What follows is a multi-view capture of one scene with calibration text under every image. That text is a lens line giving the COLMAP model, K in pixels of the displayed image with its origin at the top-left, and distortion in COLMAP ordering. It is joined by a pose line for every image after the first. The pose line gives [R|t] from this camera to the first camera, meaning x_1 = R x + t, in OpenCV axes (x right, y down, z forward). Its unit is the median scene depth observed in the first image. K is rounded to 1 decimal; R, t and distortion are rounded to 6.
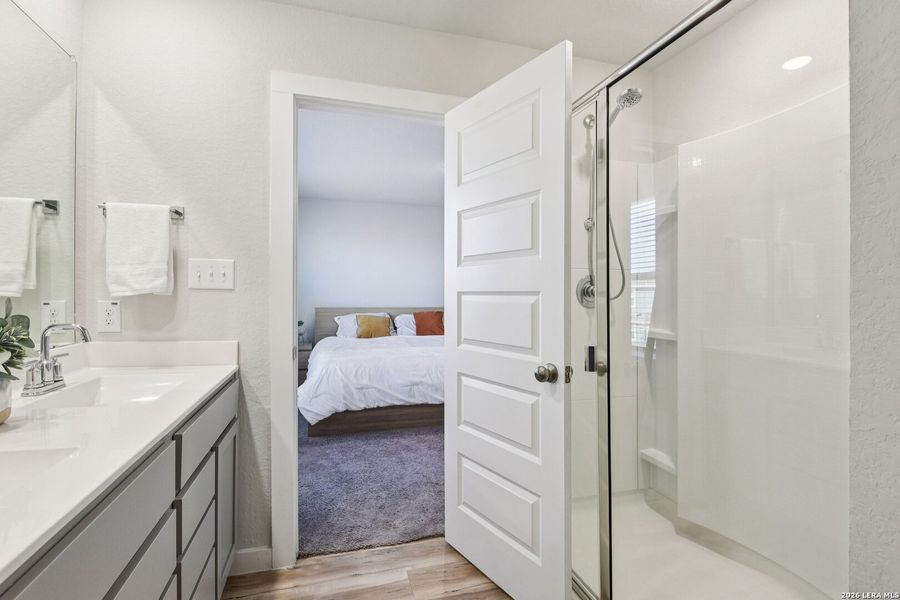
lens RADIAL K [[424.7, 0, 450.4], [0, 424.7, 299.4], [0, 0, 1]] dist [0.001153, 0.000036]
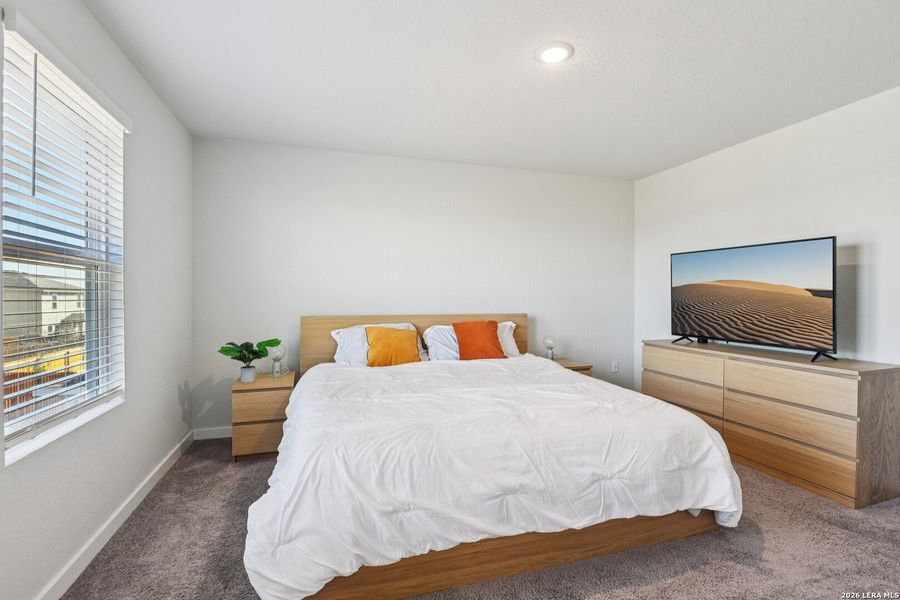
lens RADIAL K [[424.7, 0, 447.7], [0, 424.7, 297.0], [0, 0, 1]] dist [0.001153, 0.000036]
pose [[0.999983, -0.005257, 0.002468, -0.103947], [0.005279, 0.999948, -0.008739, -0.003075], [-0.002422, 0.008752, 0.999959, 0.379189]]
